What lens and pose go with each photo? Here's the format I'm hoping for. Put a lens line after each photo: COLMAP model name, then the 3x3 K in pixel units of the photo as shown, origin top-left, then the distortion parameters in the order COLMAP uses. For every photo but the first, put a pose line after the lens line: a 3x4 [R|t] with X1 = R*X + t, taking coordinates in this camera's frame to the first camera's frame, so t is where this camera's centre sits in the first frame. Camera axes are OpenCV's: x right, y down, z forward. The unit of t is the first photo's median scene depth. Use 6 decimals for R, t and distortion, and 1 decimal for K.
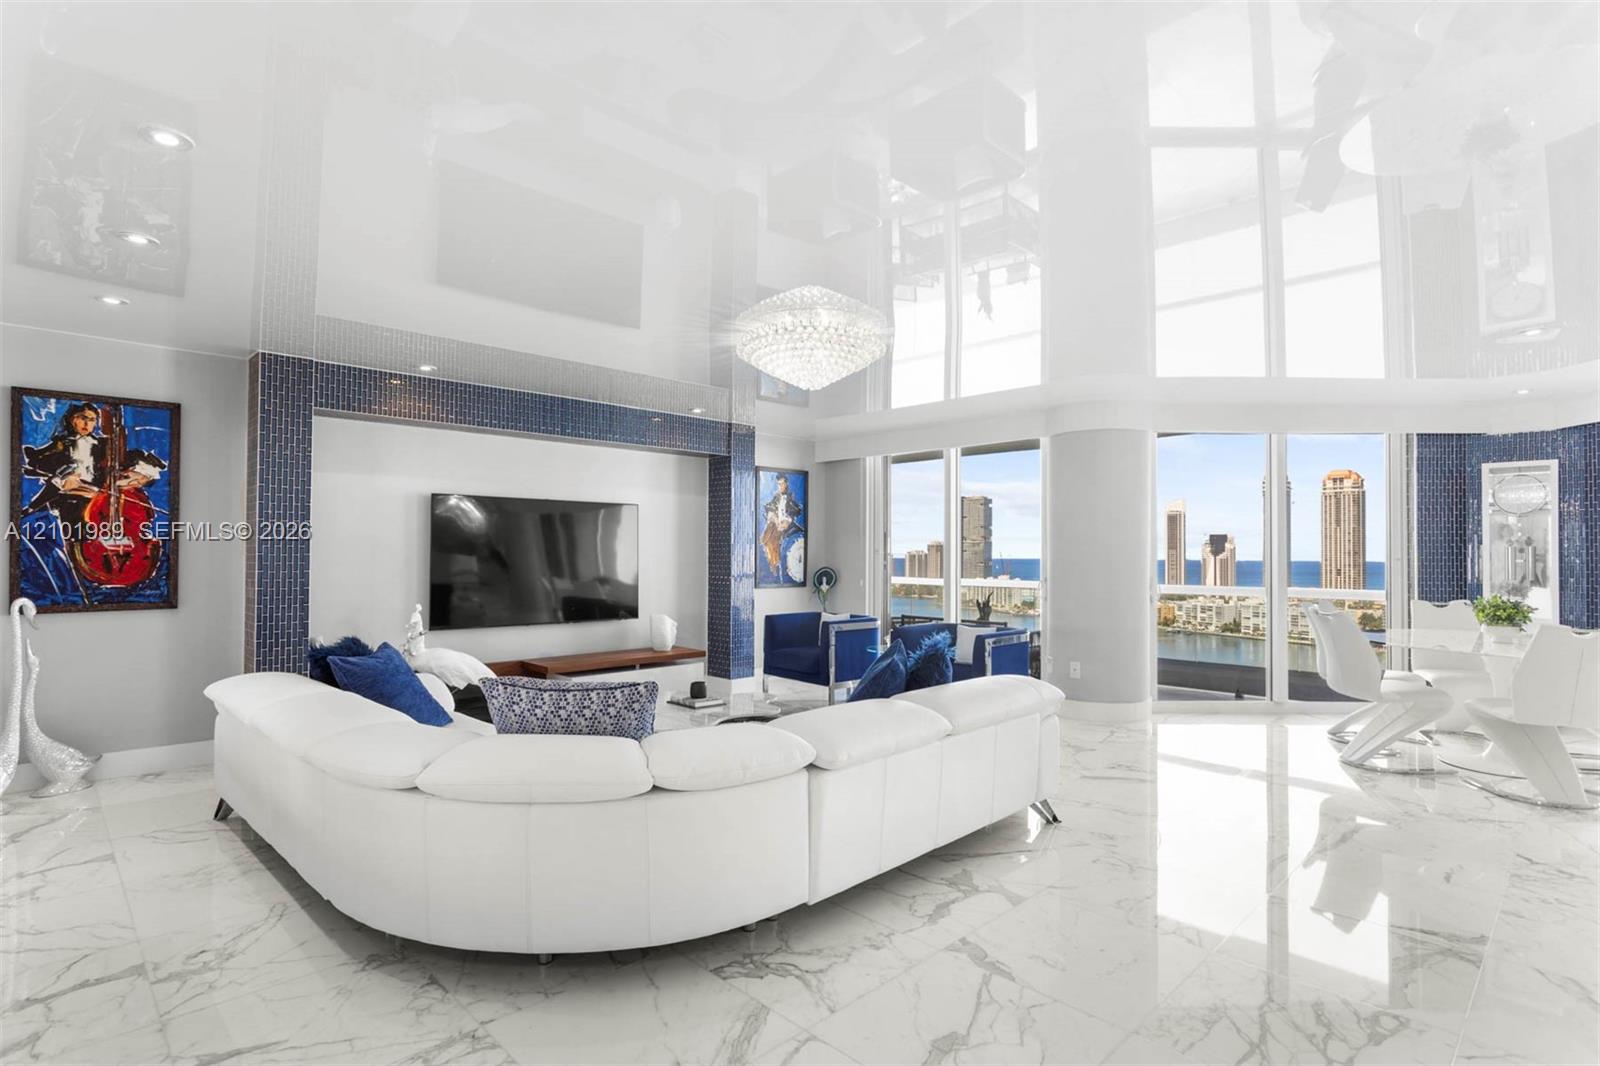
lens RADIAL K [[794.4, 0, 843.7], [0, 794.4, 549.7], [0, 0, 1]] dist [-0.010420, 0.006425]
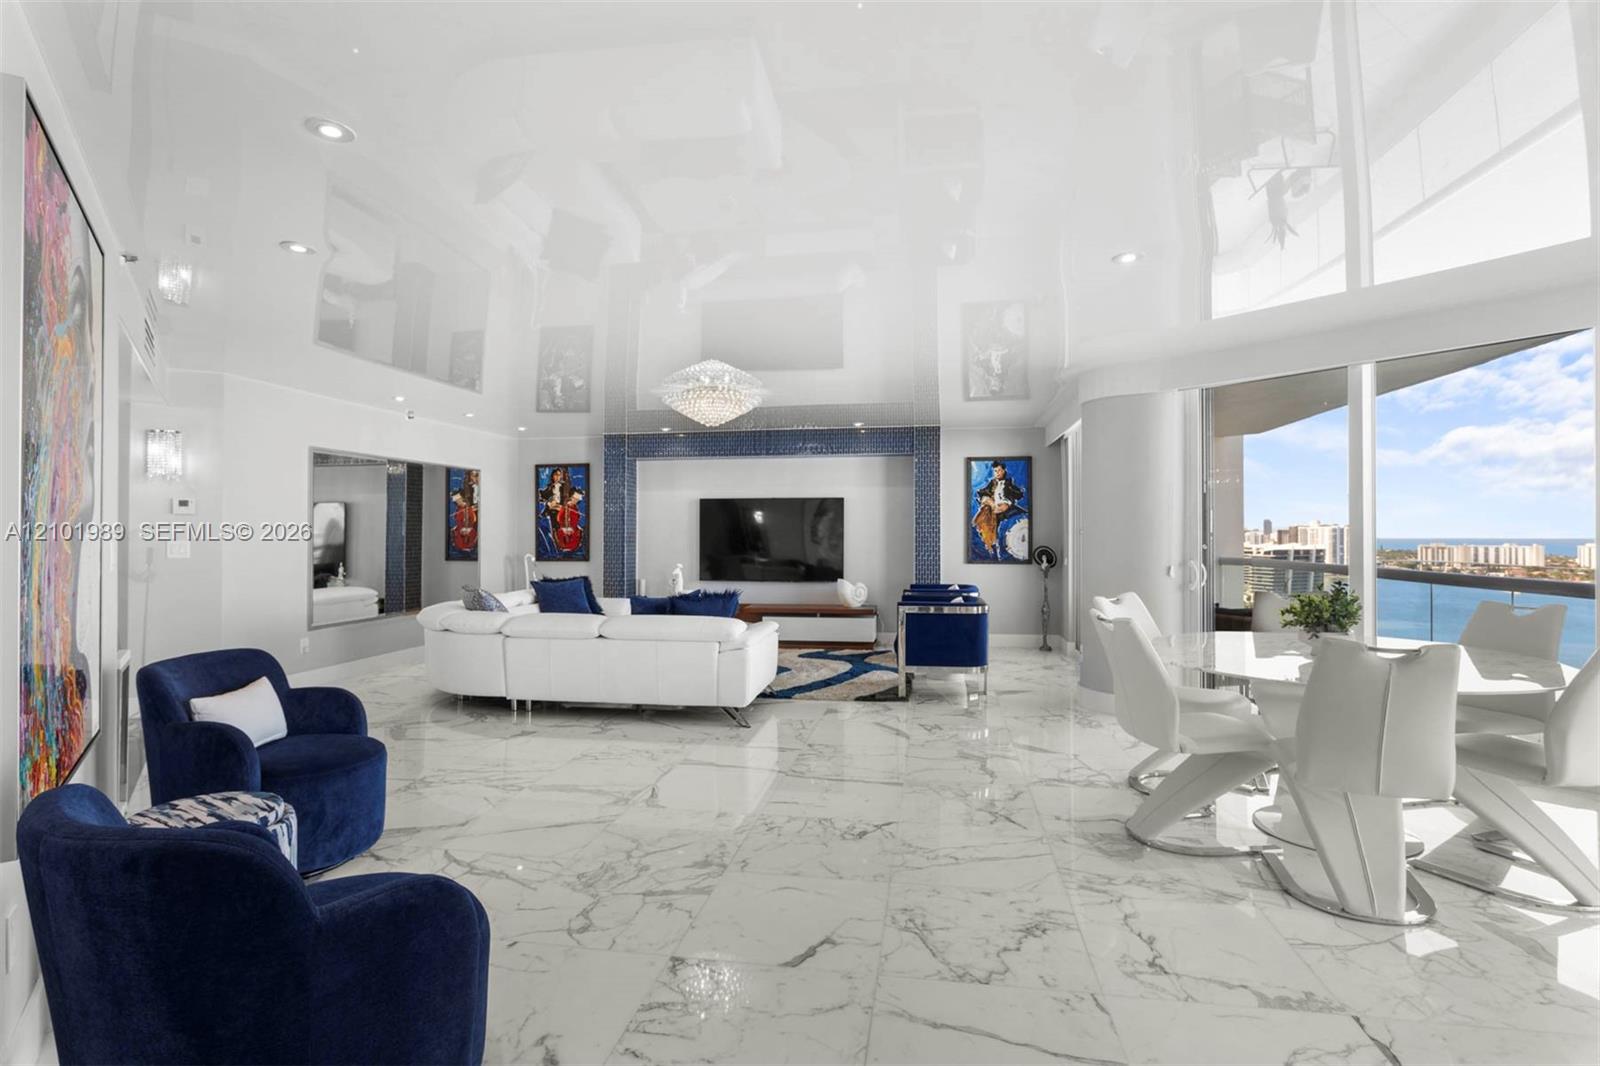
lens RADIAL K [[794.4, 0, 786.7], [0, 794.4, 542.2], [0, 0, 1]] dist [-0.010420, 0.006425]
pose [[0.580204, 0.004033, -0.814461, 1.195766], [0.007752, 0.999915, 0.010474, 0.005680], [0.814434, -0.012391, 0.580123, 0.214210]]
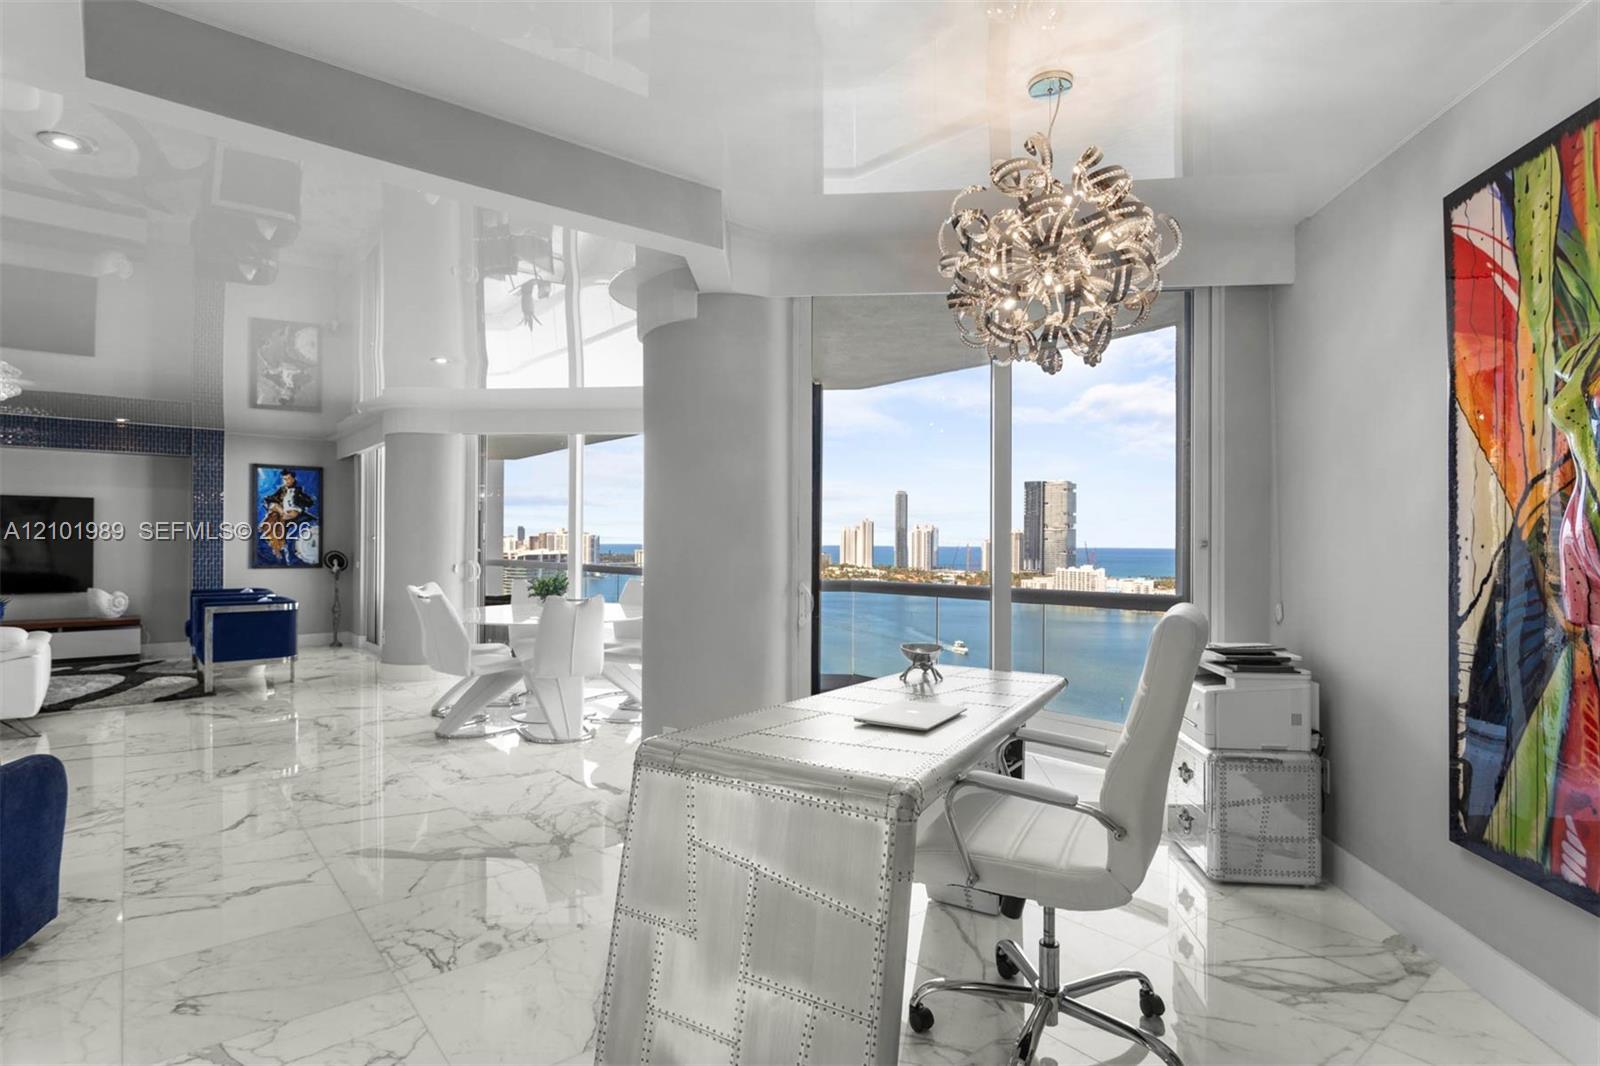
lens RADIAL K [[794.4, 0, 792.9], [0, 794.4, 533.4], [0, 0, 1]] dist [-0.010420, 0.006425]
pose [[0.997071, 0.000802, -0.076473, 1.363811], [-0.001161, 0.999989, -0.004645, 0.002279], [0.076468, 0.004720, 0.997061, -0.171308]]
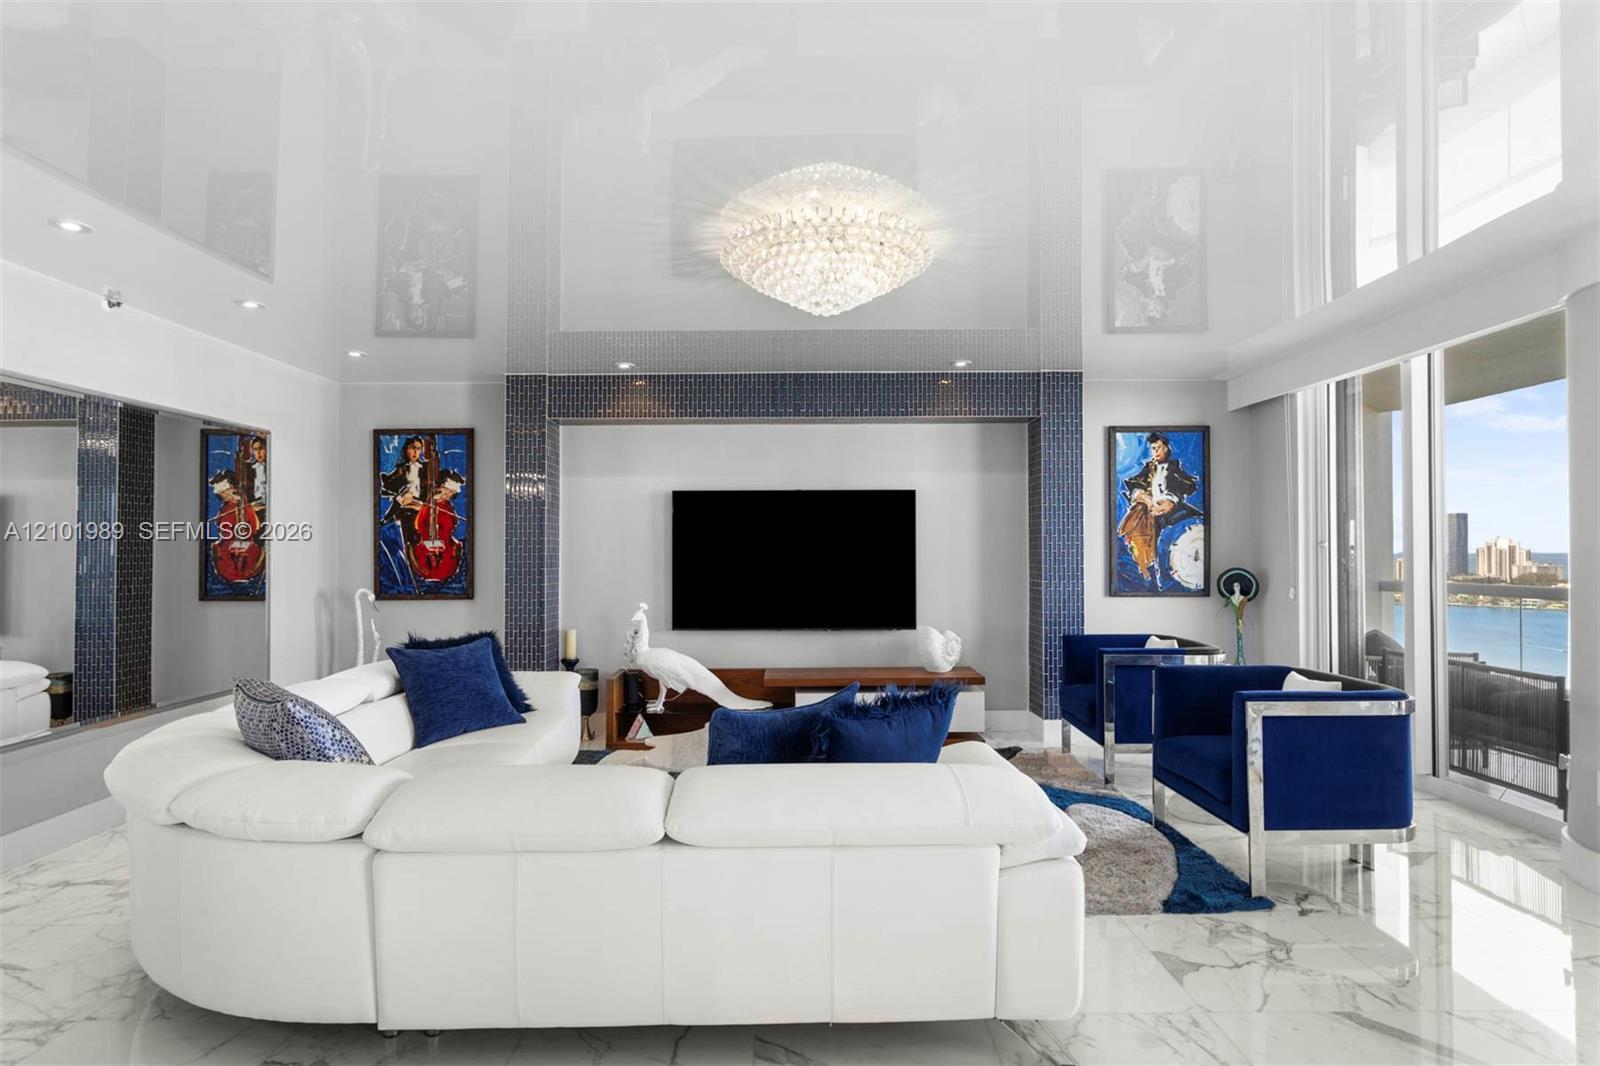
lens RADIAL K [[898.5, 0, 773.4], [0, 898.5, 553.6], [0, 0, 1]] dist [0.003712, 0.001899]
pose [[0.698700, -0.006007, -0.715389, 0.455925], [0.011750, 0.999926, 0.003080, 0.005790], [0.715318, -0.010558, 0.698719, 0.384668]]
